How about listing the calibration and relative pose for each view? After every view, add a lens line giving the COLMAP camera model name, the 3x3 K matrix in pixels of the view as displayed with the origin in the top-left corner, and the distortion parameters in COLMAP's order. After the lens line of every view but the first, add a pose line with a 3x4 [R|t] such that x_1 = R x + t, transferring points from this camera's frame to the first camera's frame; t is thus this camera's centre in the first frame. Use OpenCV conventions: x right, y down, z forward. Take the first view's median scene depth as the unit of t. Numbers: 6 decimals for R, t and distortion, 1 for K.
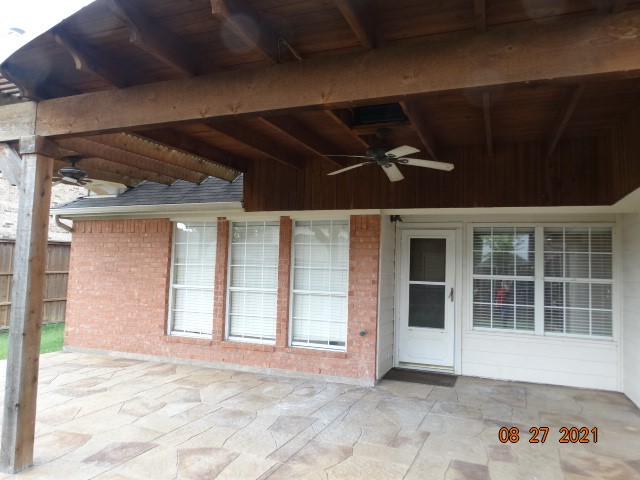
lens RADIAL K [[462.2, 0, 320.0], [0, 462.2, 240.0], [0, 0, 1]] dist [0.000435, 0.006456]
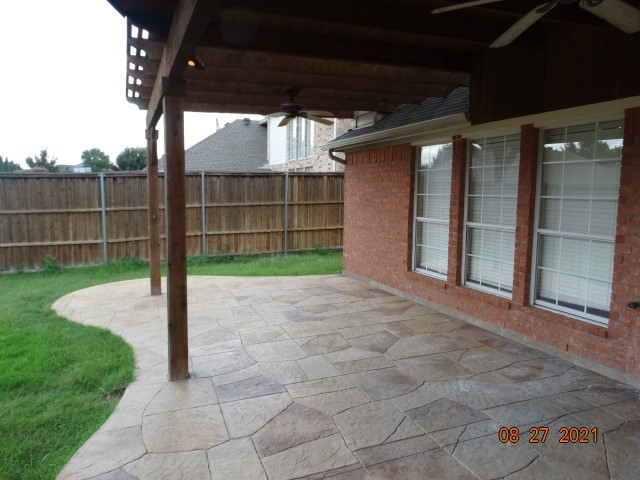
lens RADIAL K [[455.1, 0, 320.0], [0, 455.1, 240.0], [0, 0, 1]] dist [-0.007891, 0.005509]
pose [[0.697651, 0.058238, -0.714067, 0.208359], [0.058306, 0.988769, 0.137608, 0.008661], [0.714061, -0.137637, 0.686420, 0.277012]]
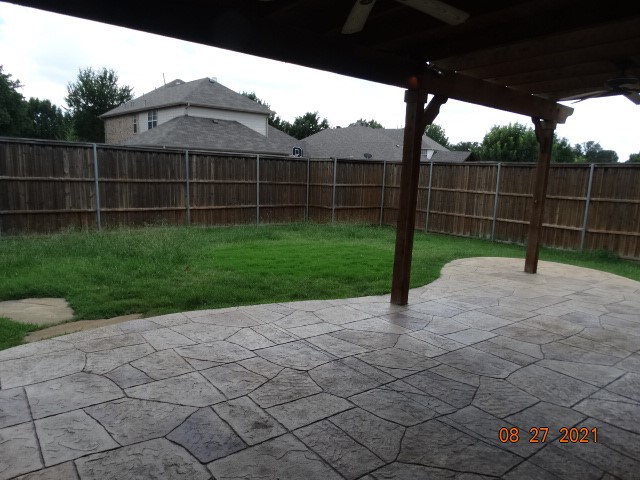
lens RADIAL K [[455.1, 0, 320.0], [0, 455.1, 240.0], [0, 0, 1]] dist [-0.007891, 0.005509]
pose [[-0.477621, 0.092927, -0.873638, 0.457906], [-0.002136, 0.994265, 0.106925, 0.053542], [0.878564, 0.052936, -0.474683, 0.801737]]
